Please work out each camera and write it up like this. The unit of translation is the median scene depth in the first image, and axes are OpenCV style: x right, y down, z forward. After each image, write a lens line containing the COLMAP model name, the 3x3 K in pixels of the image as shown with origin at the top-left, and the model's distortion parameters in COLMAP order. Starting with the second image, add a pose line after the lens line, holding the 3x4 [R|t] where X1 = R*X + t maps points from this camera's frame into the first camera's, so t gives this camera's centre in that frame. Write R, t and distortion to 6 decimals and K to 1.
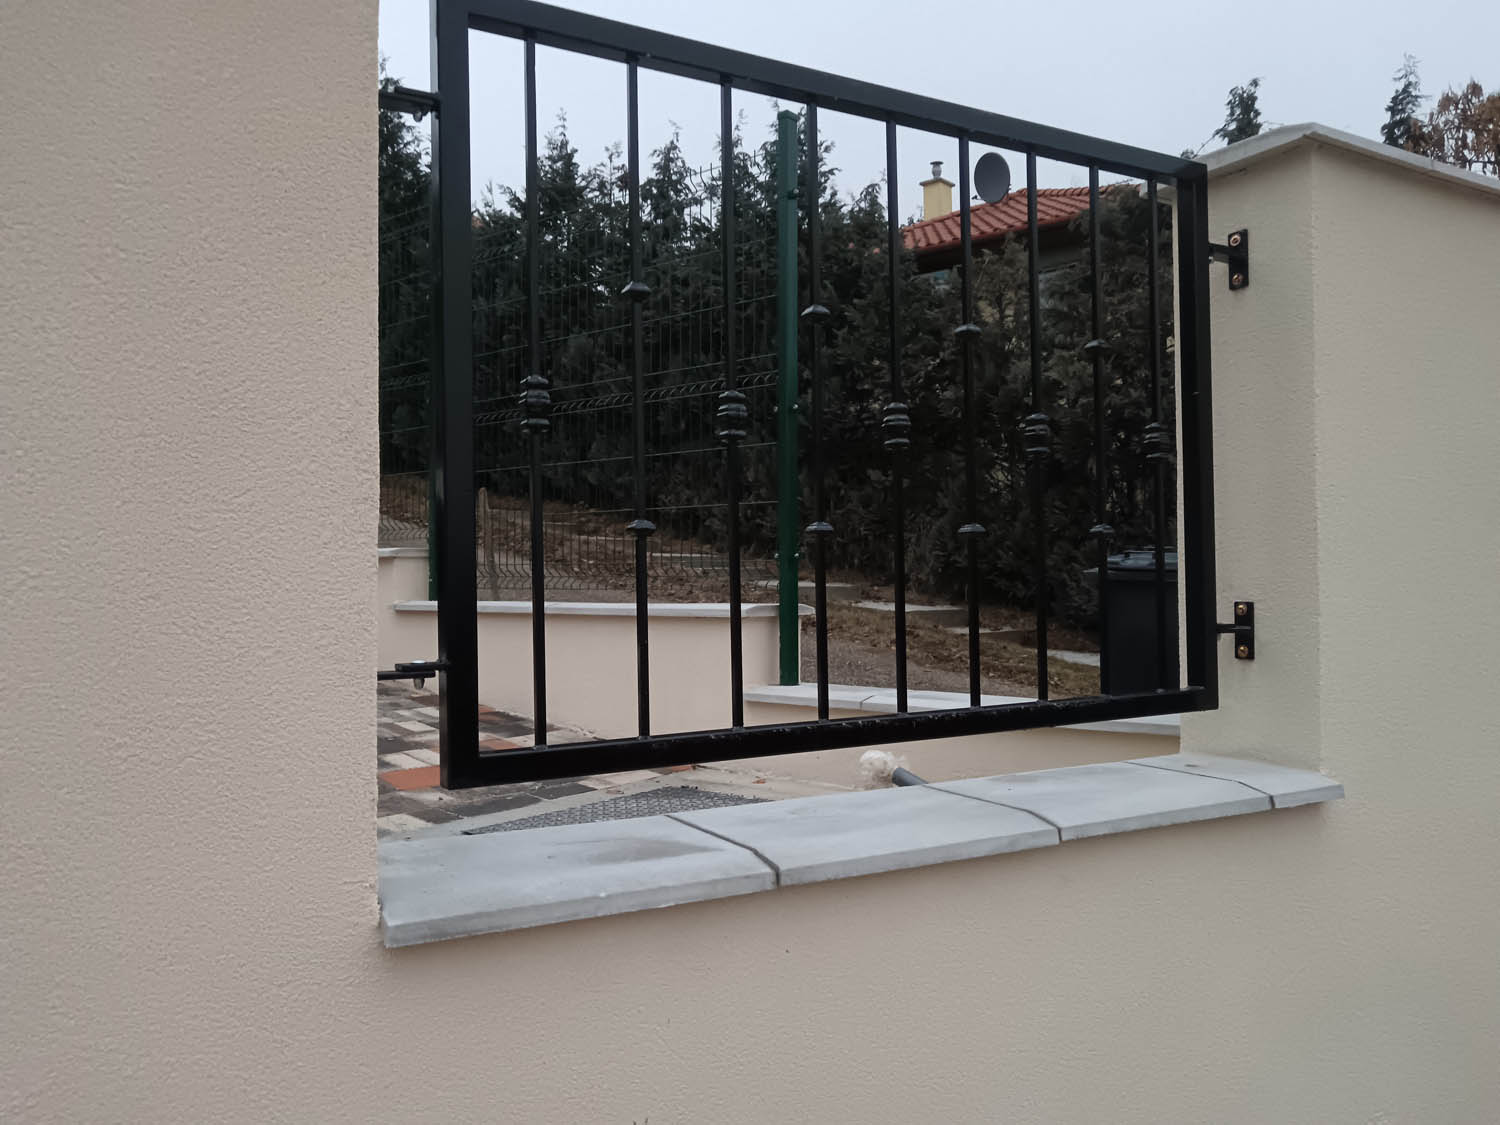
lens RADIAL K [[1165.4, 0, 750.0], [0, 1165.4, 562.5], [0, 0, 1]] dist [-0.004434, 0.002723]
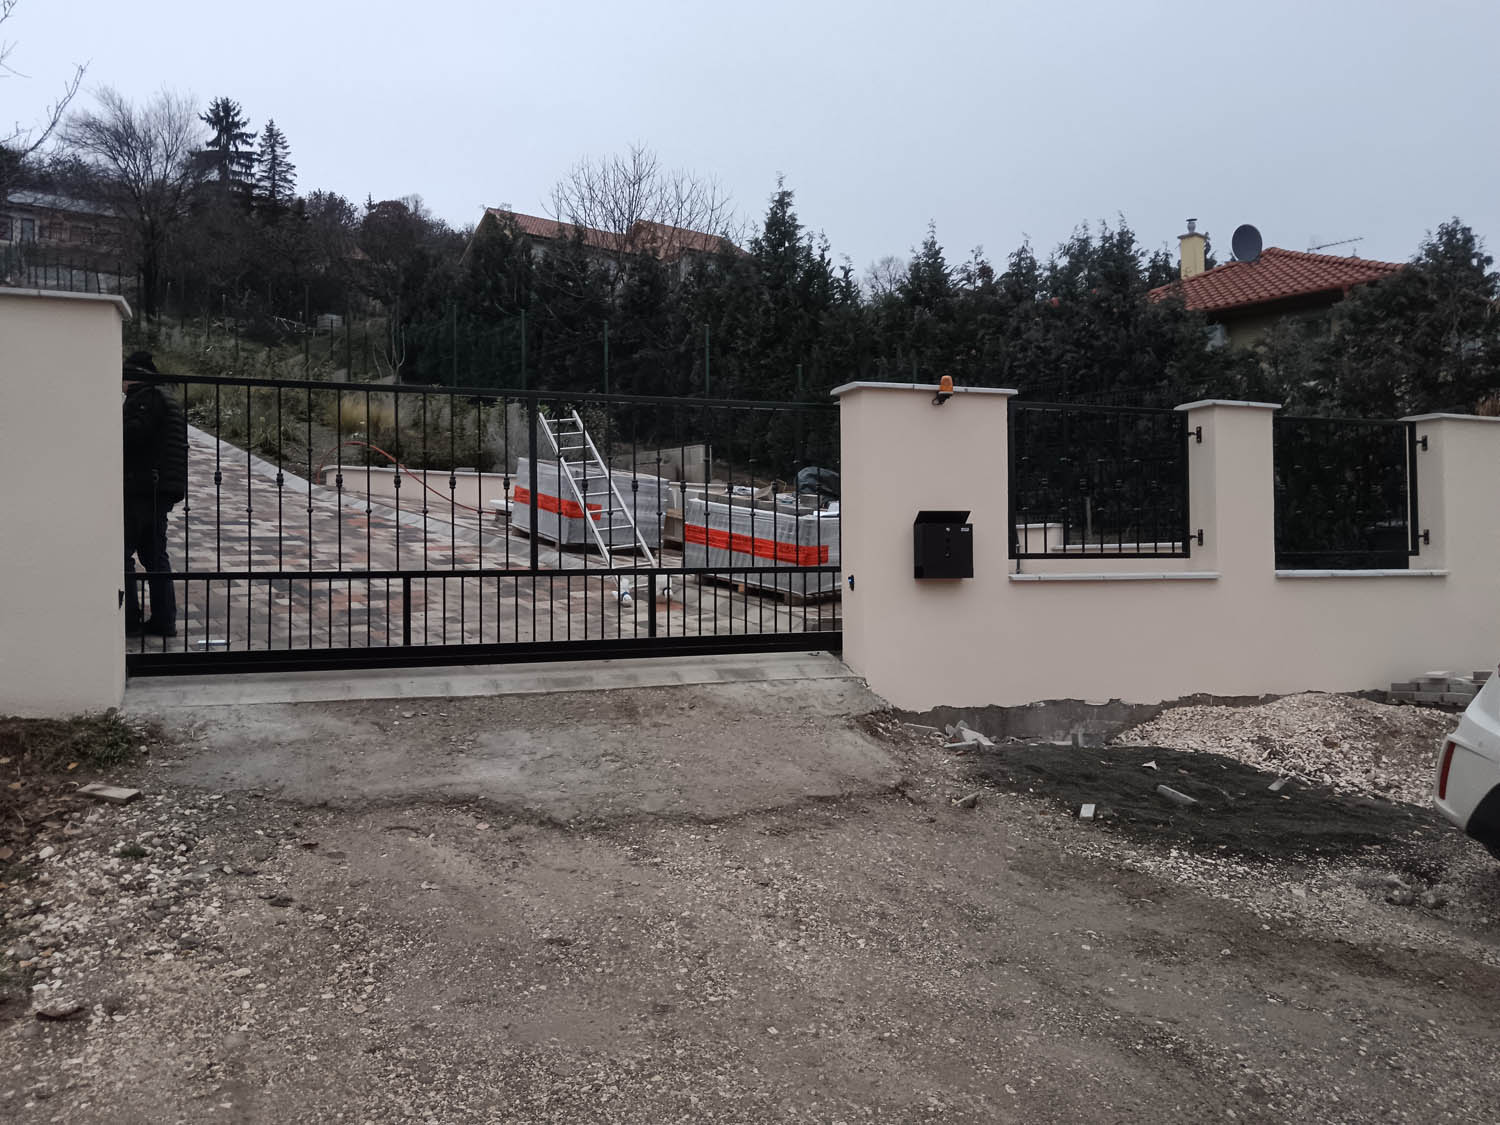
lens RADIAL K [[1164.1, 0, 750.0], [0, 1164.1, 562.5], [0, 0, 1]] dist [-0.002160, 0.005417]
pose [[0.987961, -0.004836, -0.154625, -0.201774], [0.006276, 0.999941, 0.008826, 0.015922], [0.154573, -0.009690, 0.987934, -0.533327]]
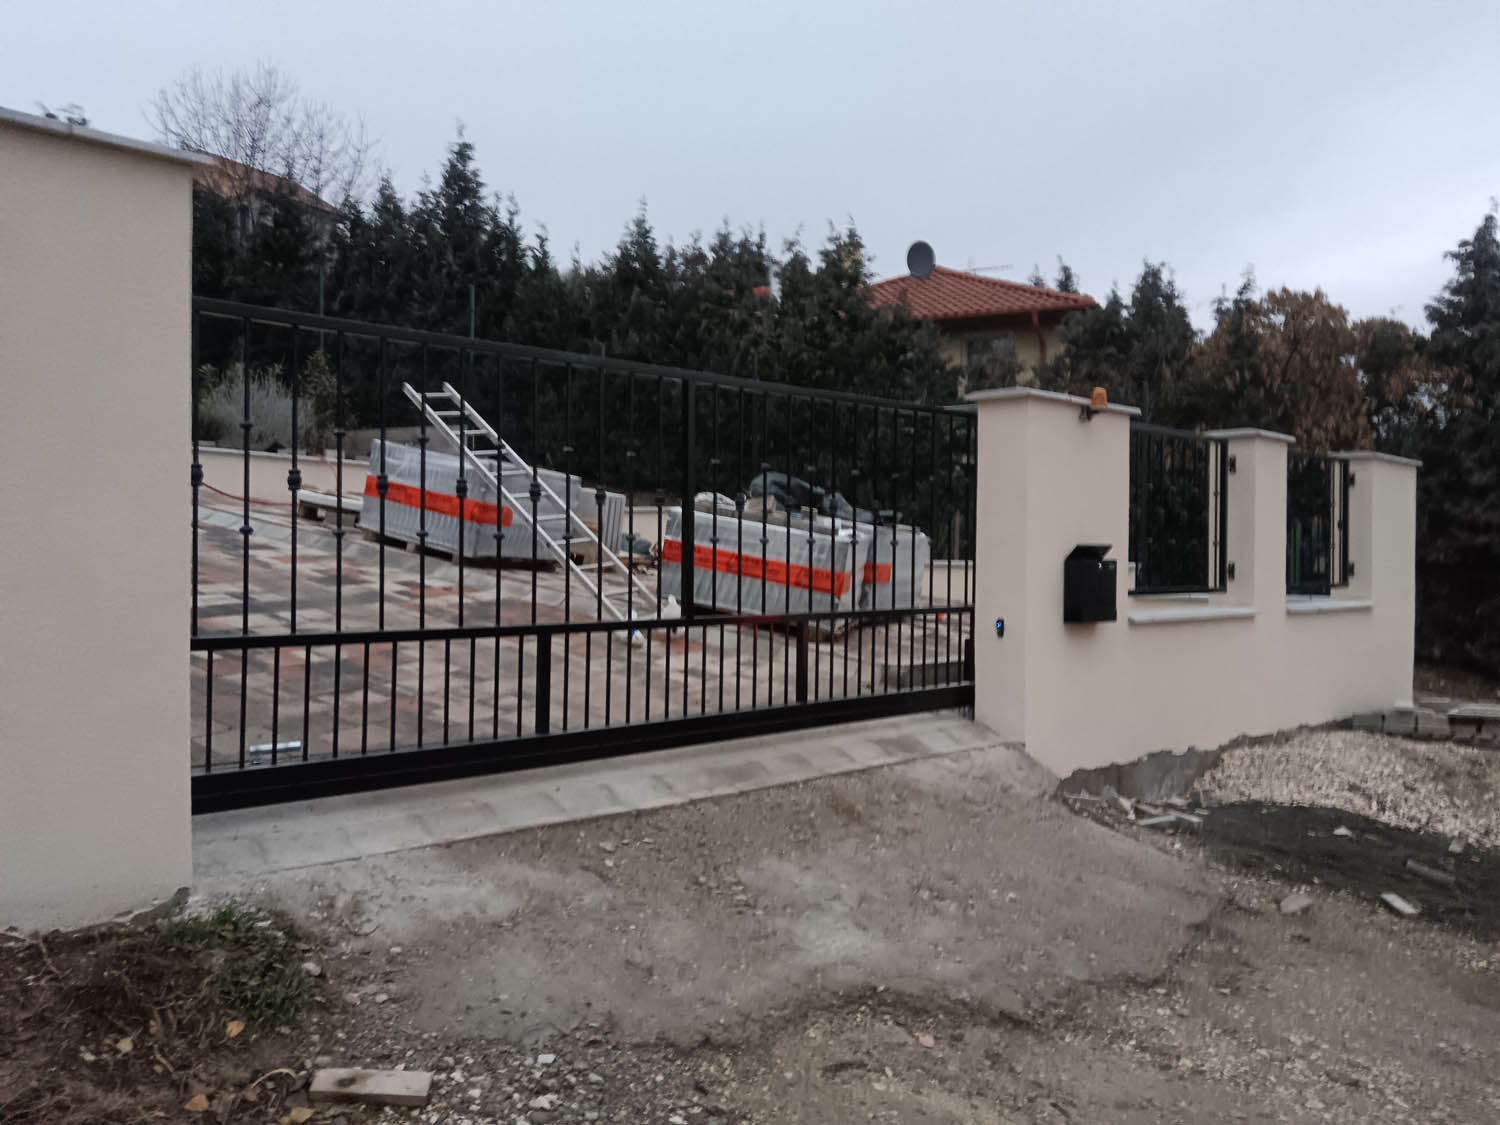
lens RADIAL K [[1164.1, 0, 750.0], [0, 1164.1, 562.5], [0, 0, 1]] dist [-0.002160, 0.005417]
pose [[0.972333, 0.013065, 0.233236, -0.430054], [-0.018822, 0.999570, 0.022474, -0.002779], [-0.232842, -0.026242, 0.972161, -0.414920]]
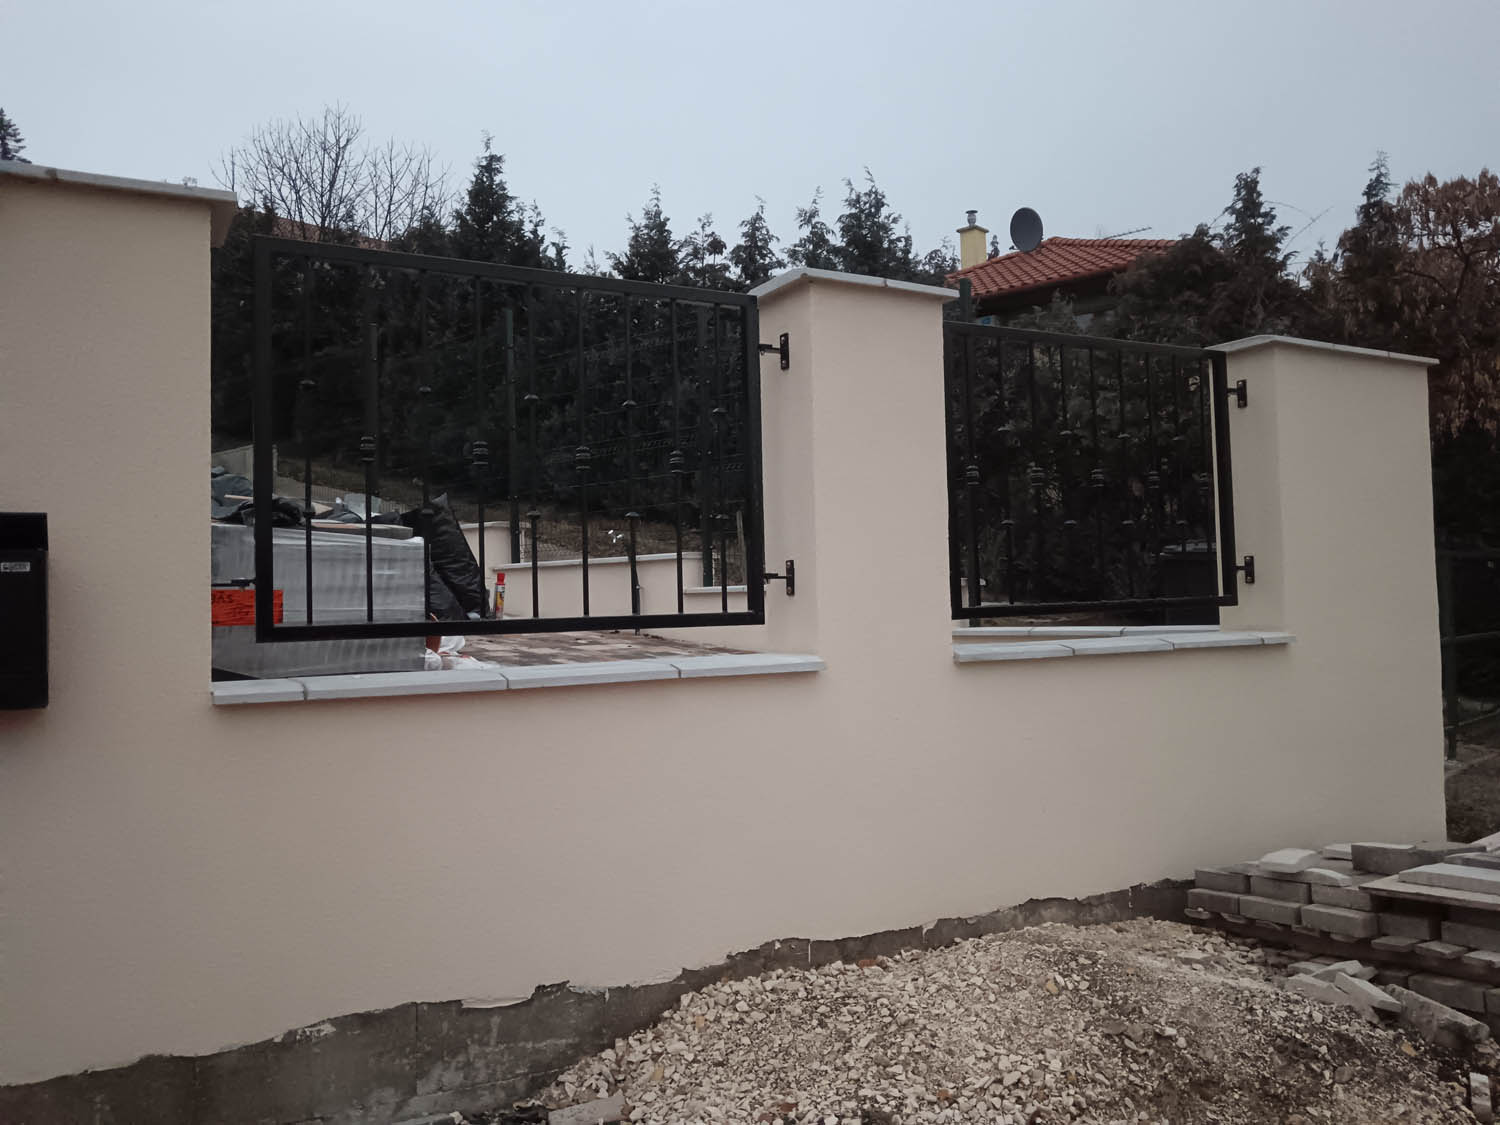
lens RADIAL K [[1164.1, 0, 750.0], [0, 1164.1, 562.5], [0, 0, 1]] dist [-0.002160, 0.005417]
pose [[0.999721, -0.019236, -0.013717, -0.073210], [0.018989, 0.999659, -0.017900, 0.010995], [0.014057, 0.017635, 0.999746, -0.182023]]
